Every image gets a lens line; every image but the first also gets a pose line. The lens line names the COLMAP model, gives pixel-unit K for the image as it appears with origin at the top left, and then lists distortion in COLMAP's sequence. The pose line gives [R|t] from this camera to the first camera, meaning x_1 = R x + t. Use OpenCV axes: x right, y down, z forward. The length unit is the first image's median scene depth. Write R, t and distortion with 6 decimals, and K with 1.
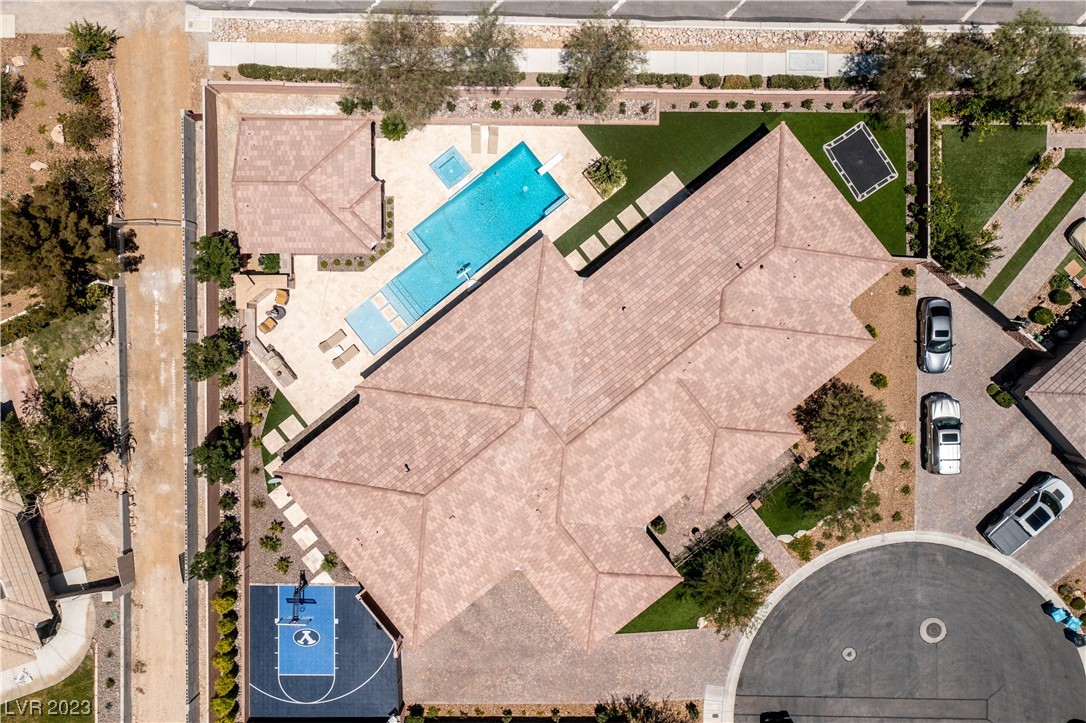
lens RADIAL K [[861.6, 0, 543.5], [0, 861.6, 353.5], [0, 0, 1]] dist [-0.001553, 0.005425]
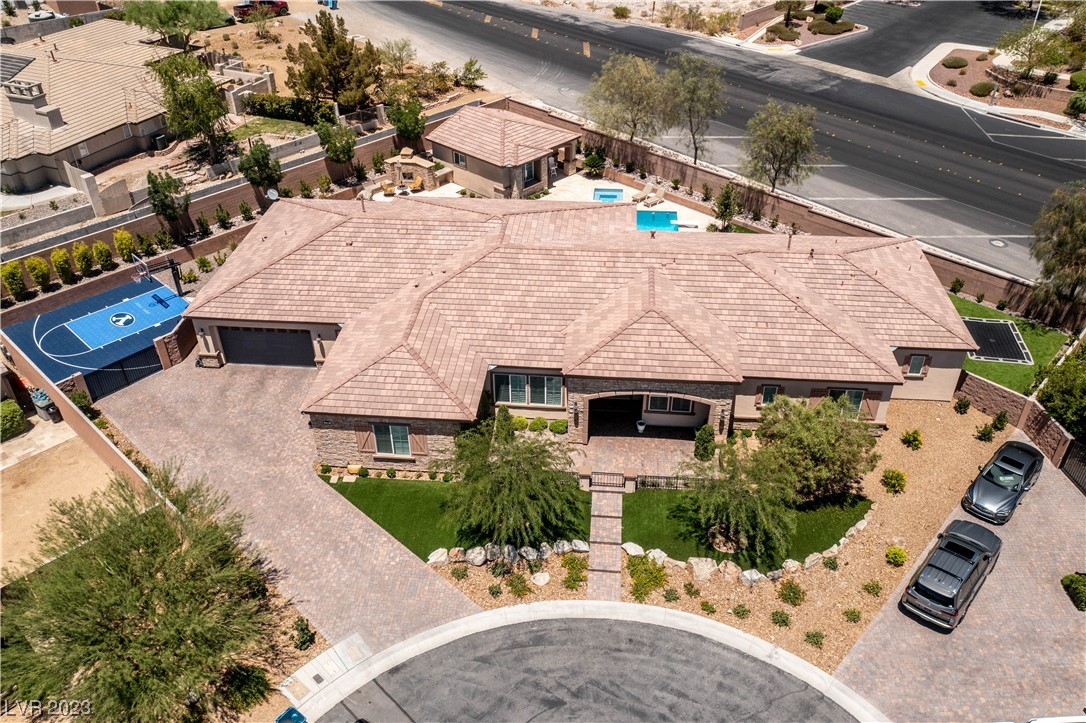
lens RADIAL K [[877.9, 0, 543.0], [0, 877.9, 361.5], [0, 0, 1]] dist [-0.000224, 0.006525]
pose [[0.720806, 0.395050, -0.569539, 0.544356], [-0.693063, 0.398770, -0.600538, 0.587368], [-0.010127, 0.827598, 0.561231, 0.549096]]
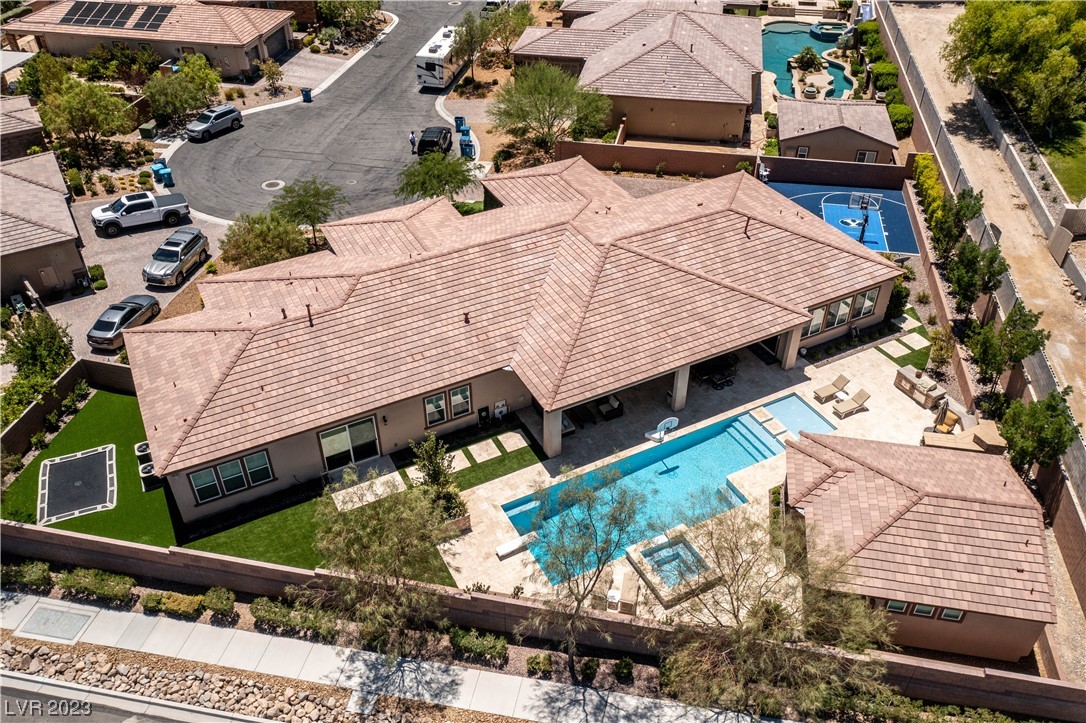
lens RADIAL K [[861.6, 0, 543.5], [0, 861.6, 353.5], [0, 0, 1]] dist [-0.001553, 0.005425]
pose [[-0.981313, -0.102120, 0.163082, -0.099465], [0.191469, -0.602257, 0.775001, -0.620191], [0.019074, 0.791744, 0.610556, 0.500615]]
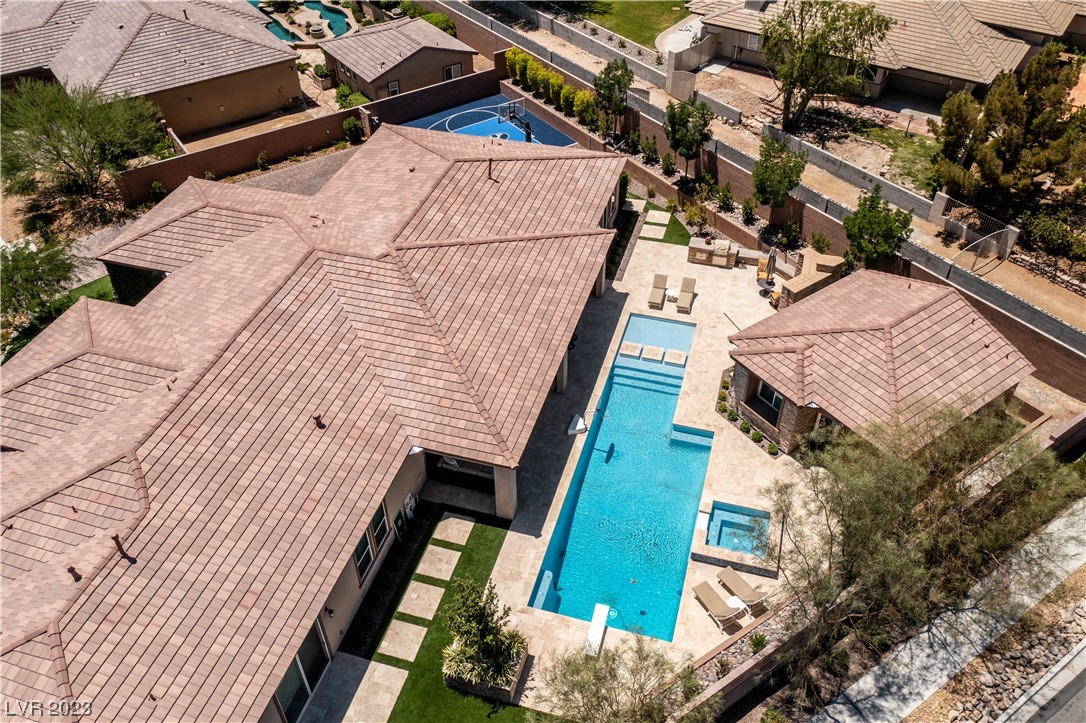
lens RADIAL K [[861.6, 0, 543.5], [0, 861.6, 353.5], [0, 0, 1]] dist [-0.001553, 0.005425]
pose [[-0.818722, 0.388221, -0.423058, 0.179276], [-0.574011, -0.534989, 0.619918, -0.420908], [0.014334, 0.750380, 0.660851, 0.554010]]
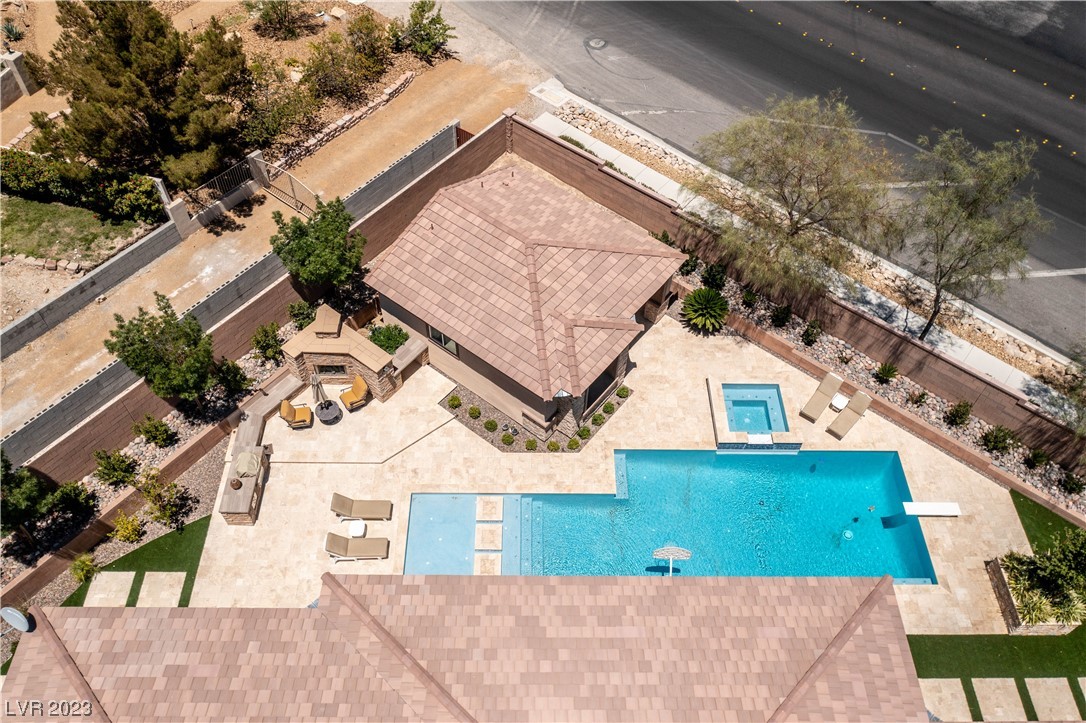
lens RADIAL K [[863.3, 0, 543.0], [0, 863.3, 361.5], [0, 0, 1]] dist [-0.000297, -0.012544]
pose [[0.784514, 0.504054, -0.361202, -0.030867], [-0.618913, 0.600276, -0.506572, 0.119124], [-0.038519, 0.620966, 0.782891, 0.563315]]
